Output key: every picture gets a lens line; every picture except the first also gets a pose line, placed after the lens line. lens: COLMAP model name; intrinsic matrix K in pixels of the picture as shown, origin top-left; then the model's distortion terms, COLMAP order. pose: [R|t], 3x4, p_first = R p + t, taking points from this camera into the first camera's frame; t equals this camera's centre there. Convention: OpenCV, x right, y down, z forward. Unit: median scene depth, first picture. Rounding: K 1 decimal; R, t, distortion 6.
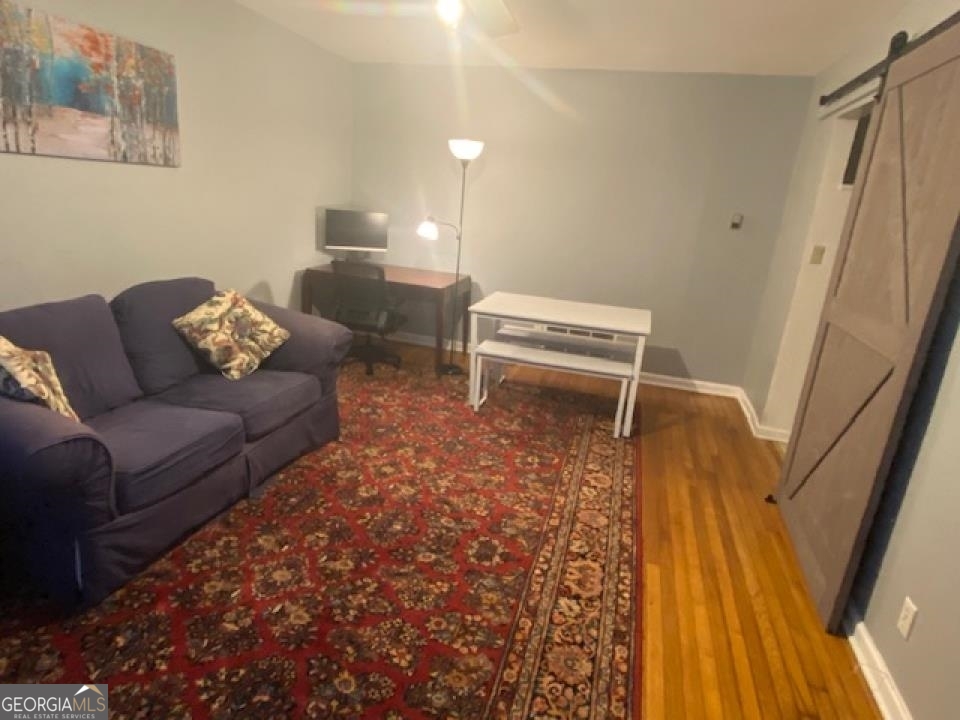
lens RADIAL K [[558.2, 0, 486.1], [0, 558.2, 354.4], [0, 0, 1]] dist [0.018761, -0.012687]
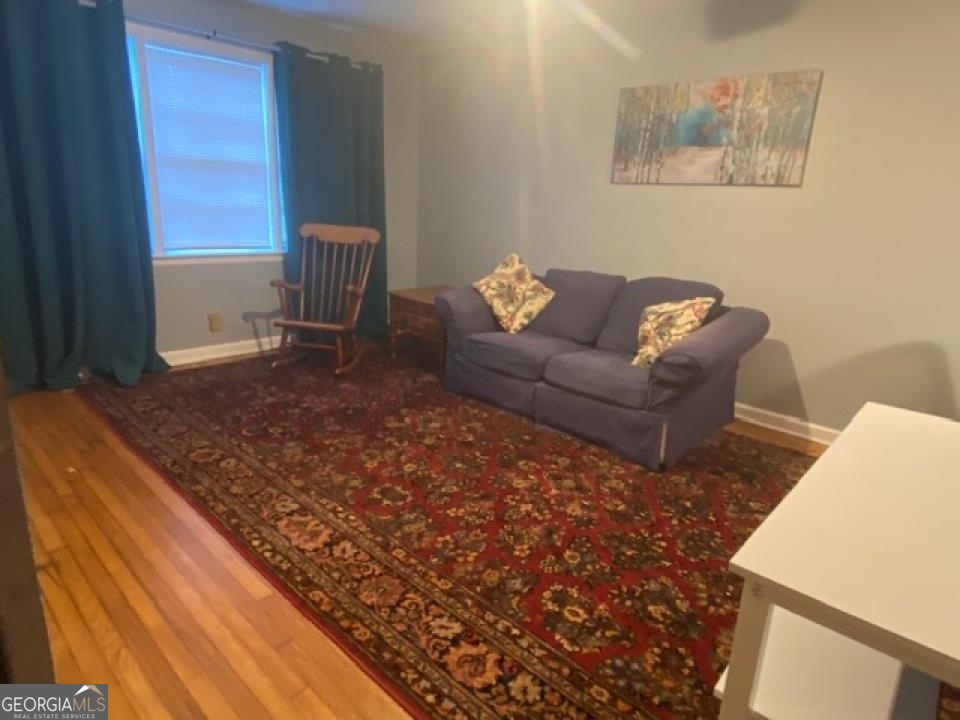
lens RADIAL K [[558.2, 0, 486.4], [0, 558.2, 364.6], [0, 0, 1]] dist [0.018761, -0.012687]
pose [[-0.442173, 0.137708, -0.886295, 0.706940], [-0.339510, 0.888920, 0.307497, -0.209354], [0.830190, 0.436873, -0.346304, 1.227649]]
